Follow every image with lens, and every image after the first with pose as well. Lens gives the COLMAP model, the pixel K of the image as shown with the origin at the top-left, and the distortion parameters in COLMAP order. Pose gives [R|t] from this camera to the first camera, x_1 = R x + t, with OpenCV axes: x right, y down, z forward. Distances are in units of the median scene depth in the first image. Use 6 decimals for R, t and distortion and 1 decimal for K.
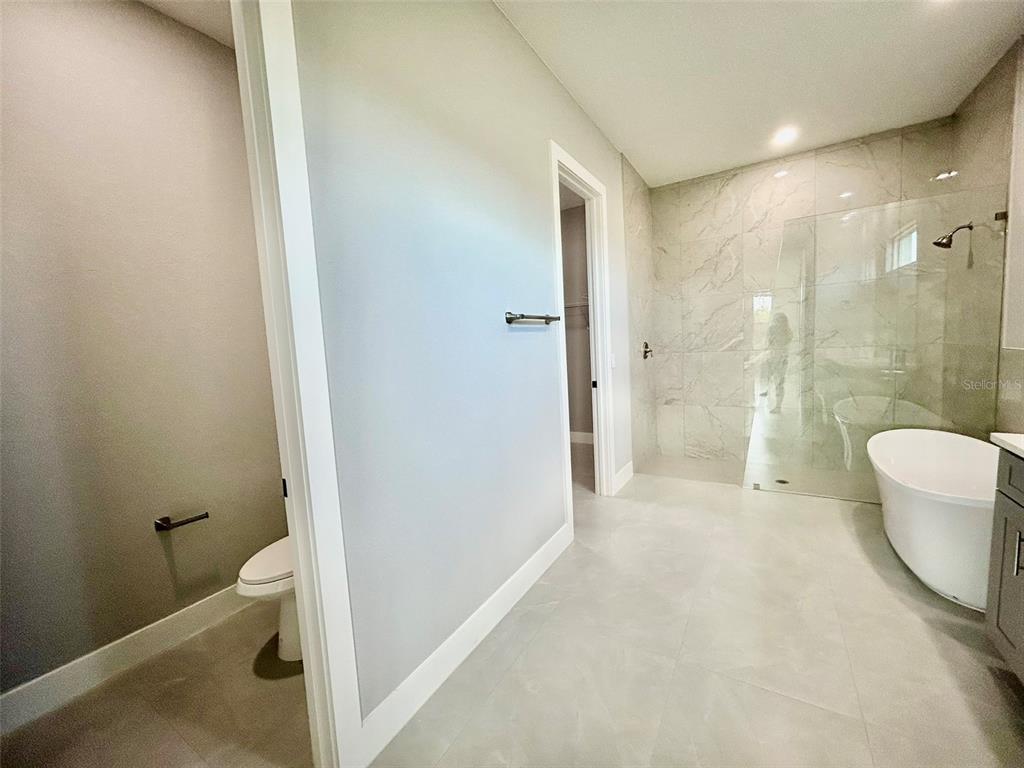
lens RADIAL K [[414.7, 0, 517.2], [0, 414.7, 387.1], [0, 0, 1]] dist [0.012571, -0.000036]
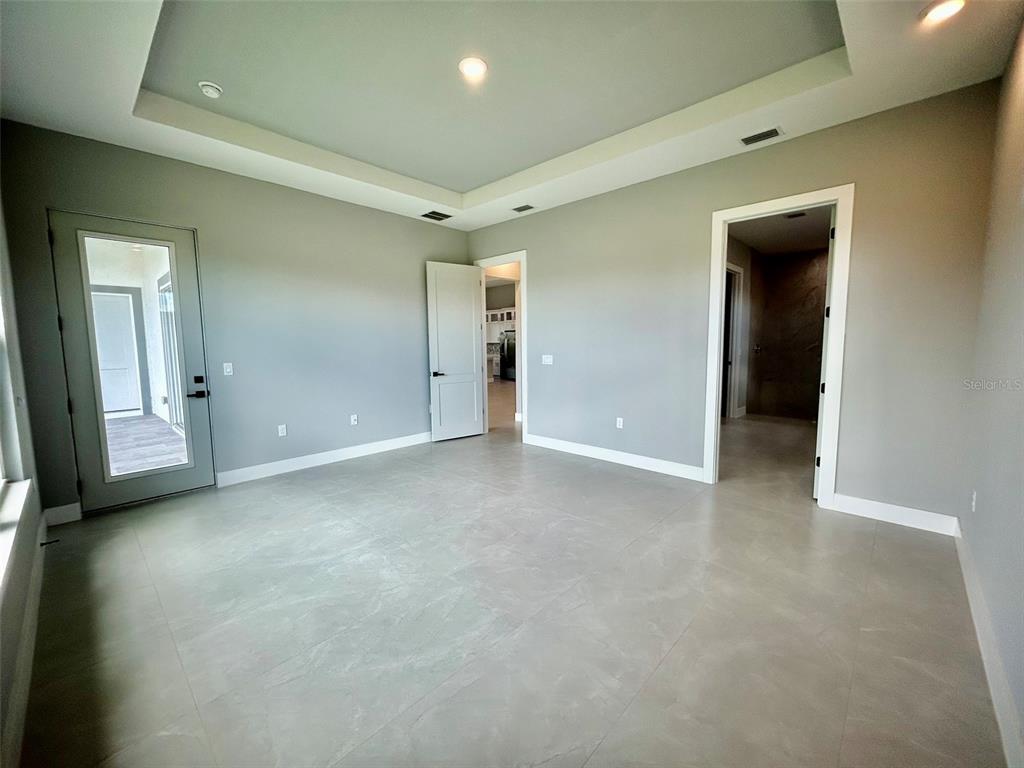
lens RADIAL K [[414.7, 0, 504.1], [0, 414.7, 381.0], [0, 0, 1]] dist [0.012571, -0.000036]
pose [[0.976163, 0.063450, -0.207555, -0.410605], [-0.062036, 0.997985, 0.013319, 0.106105], [0.207982, -0.000125, 0.978133, -1.088287]]
